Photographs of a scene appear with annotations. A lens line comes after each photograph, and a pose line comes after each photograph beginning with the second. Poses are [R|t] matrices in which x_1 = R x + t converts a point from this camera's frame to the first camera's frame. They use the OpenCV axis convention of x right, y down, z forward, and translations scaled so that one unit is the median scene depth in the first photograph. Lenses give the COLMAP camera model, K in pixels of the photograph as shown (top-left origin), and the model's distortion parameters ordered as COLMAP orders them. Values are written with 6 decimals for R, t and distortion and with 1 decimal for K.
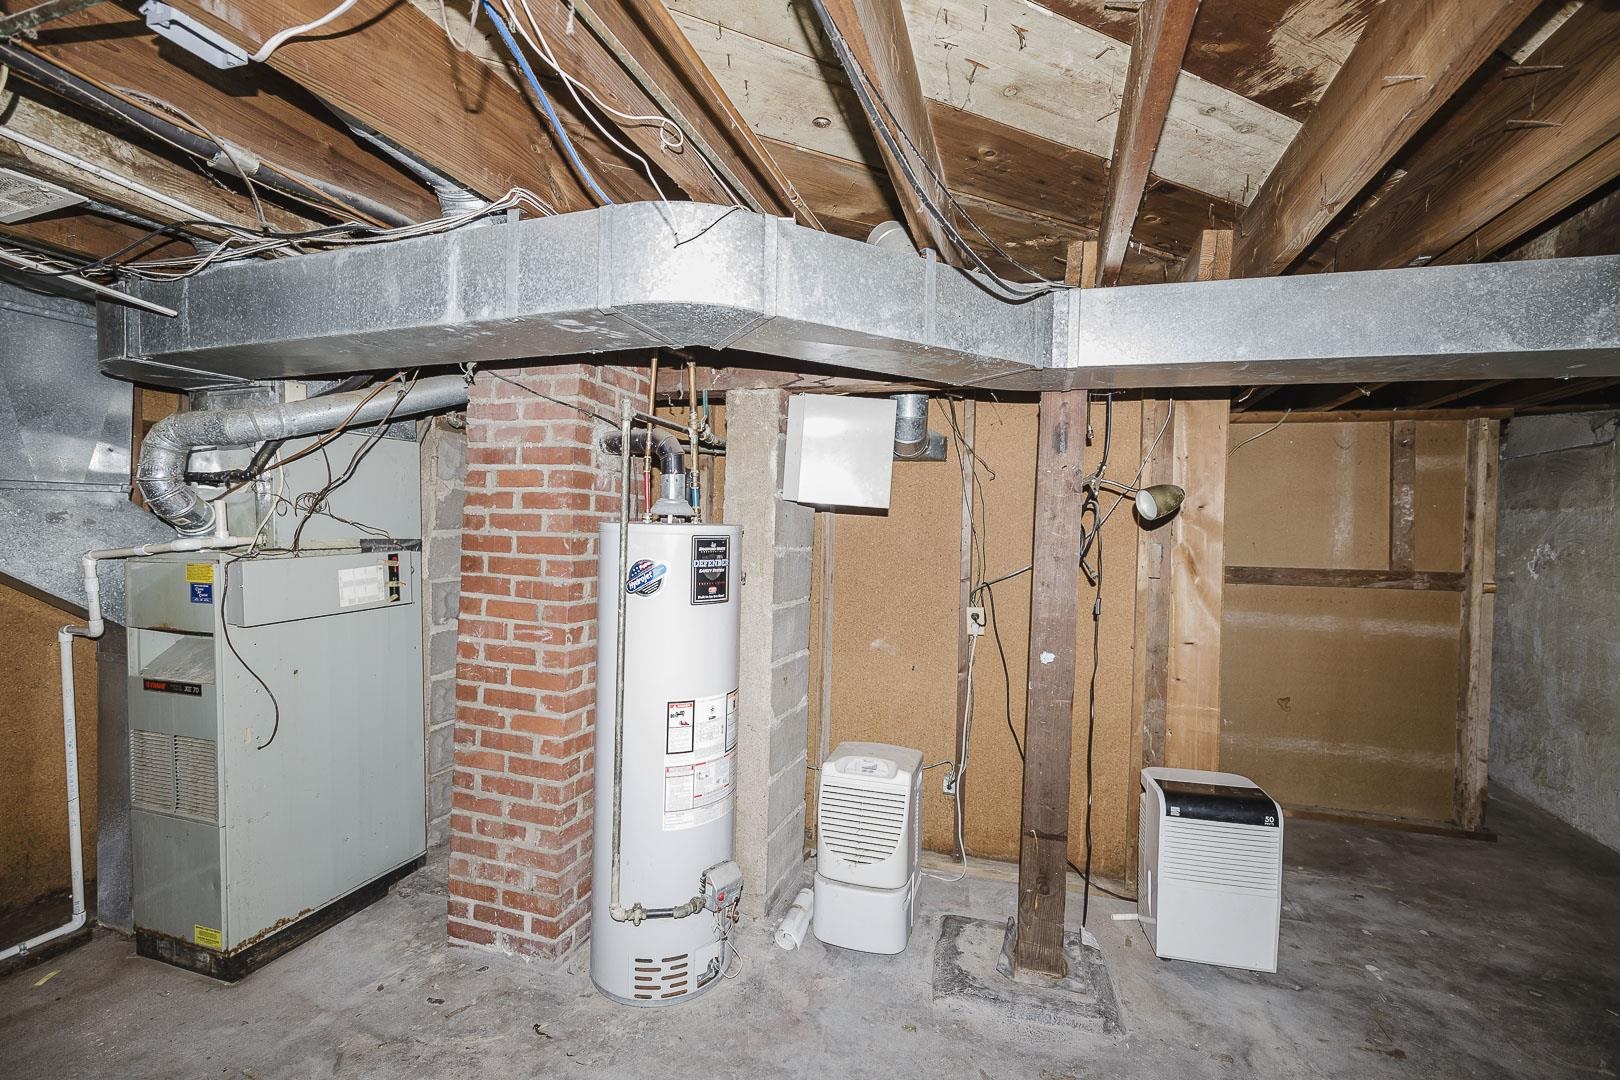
lens RADIAL K [[696.2, 0, 810.0], [0, 696.2, 540.0], [0, 0, 1]] dist [-0.003084, -0.000868]
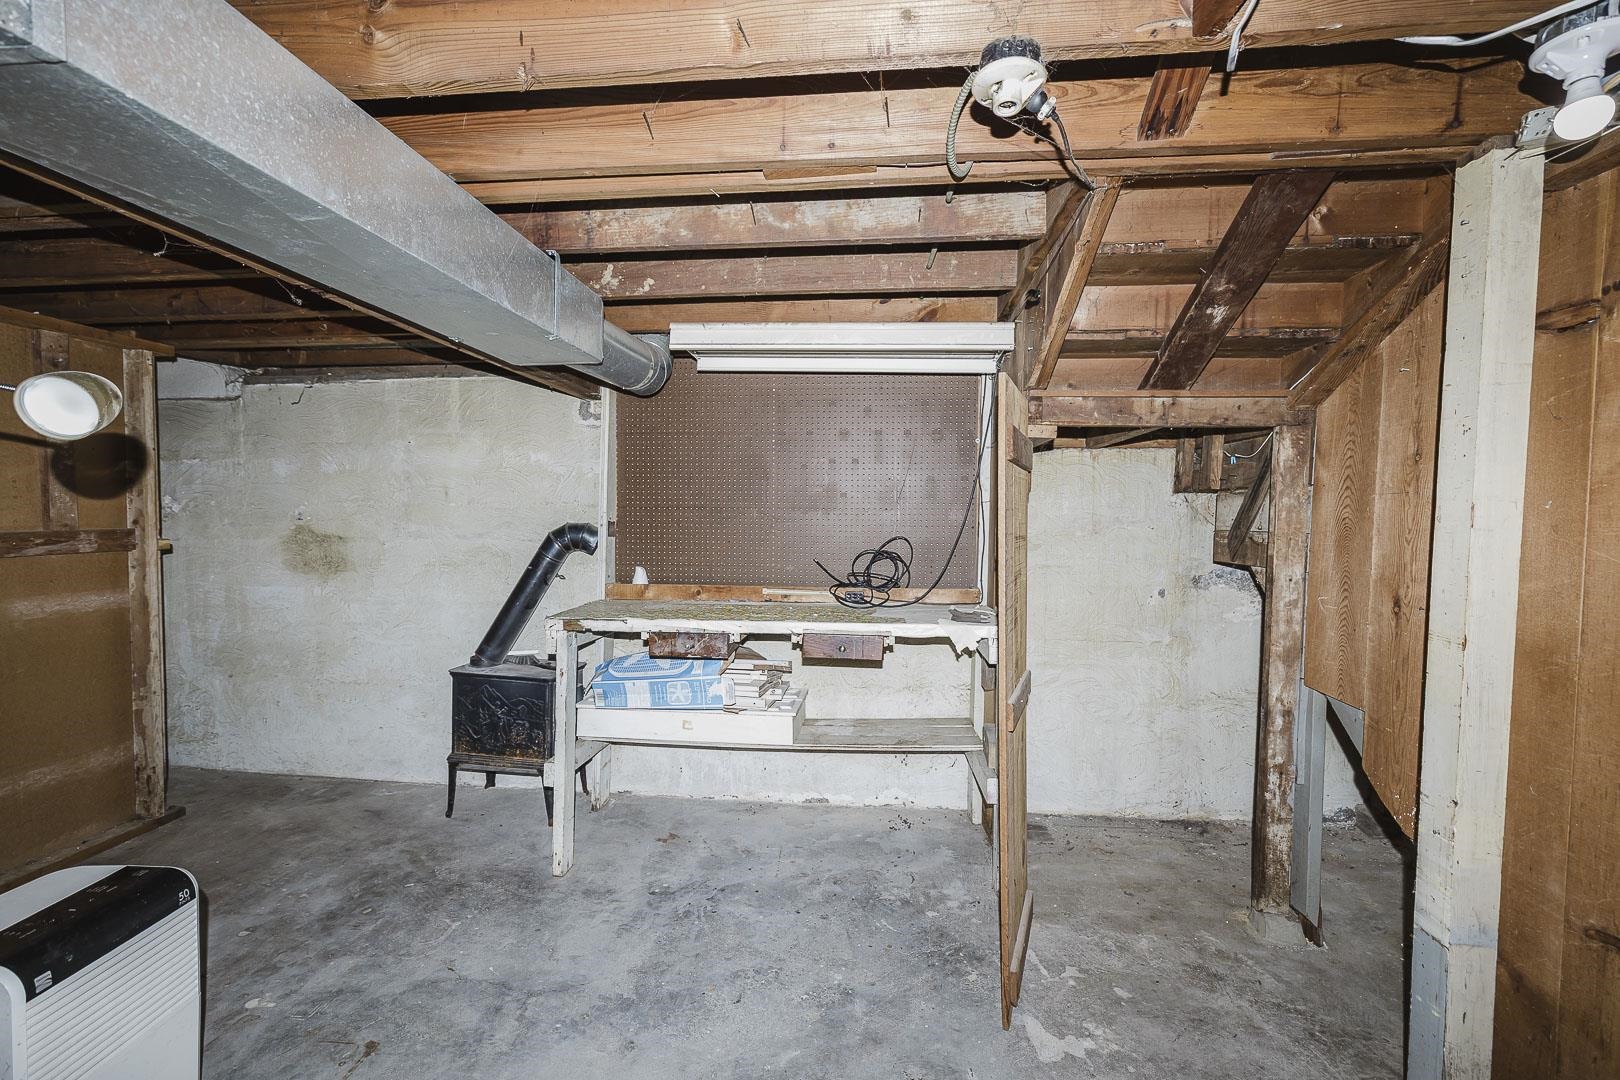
lens RADIAL K [[696.2, 0, 810.0], [0, 696.2, 540.0], [0, 0, 1]] dist [-0.003084, -0.000868]
pose [[-0.215843, -0.063235, 0.974378, -0.077099], [0.003607, 0.997842, 0.065557, 0.007926], [-0.976422, 0.017665, -0.215149, 0.366580]]
